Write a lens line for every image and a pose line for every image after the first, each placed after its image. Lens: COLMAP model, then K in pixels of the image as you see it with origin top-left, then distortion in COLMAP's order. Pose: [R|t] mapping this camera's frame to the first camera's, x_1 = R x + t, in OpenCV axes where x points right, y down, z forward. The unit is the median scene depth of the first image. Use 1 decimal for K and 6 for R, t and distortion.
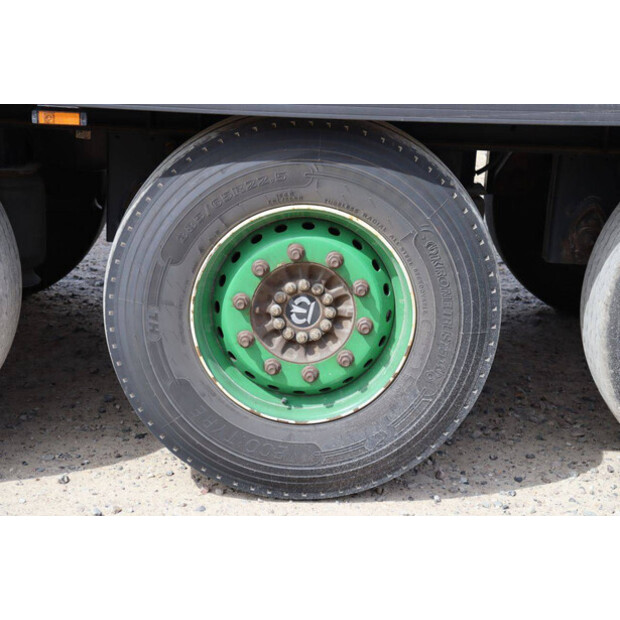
lens RADIAL K [[1563.9, 0, 310.2], [0, 1563.9, 308.9], [0, 0, 1]] dist [0.561169, 0.000000]
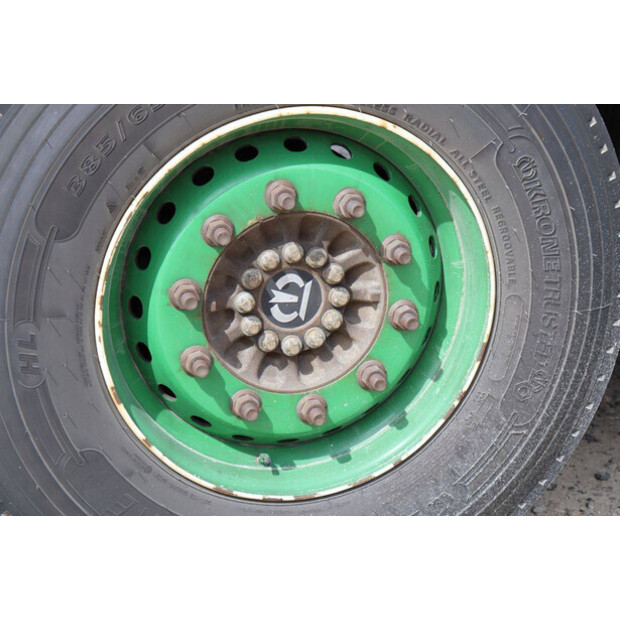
lens RADIAL K [[1563.9, 0, 310.1], [0, 1563.9, 310.3], [0, 0, 1]] dist [0.561169, 0.000000]
pose [[0.960560, -0.104472, 0.257701, -0.143023], [0.081321, 0.991764, 0.098945, -0.049504], [-0.265915, -0.074087, 0.961145, 0.467480]]
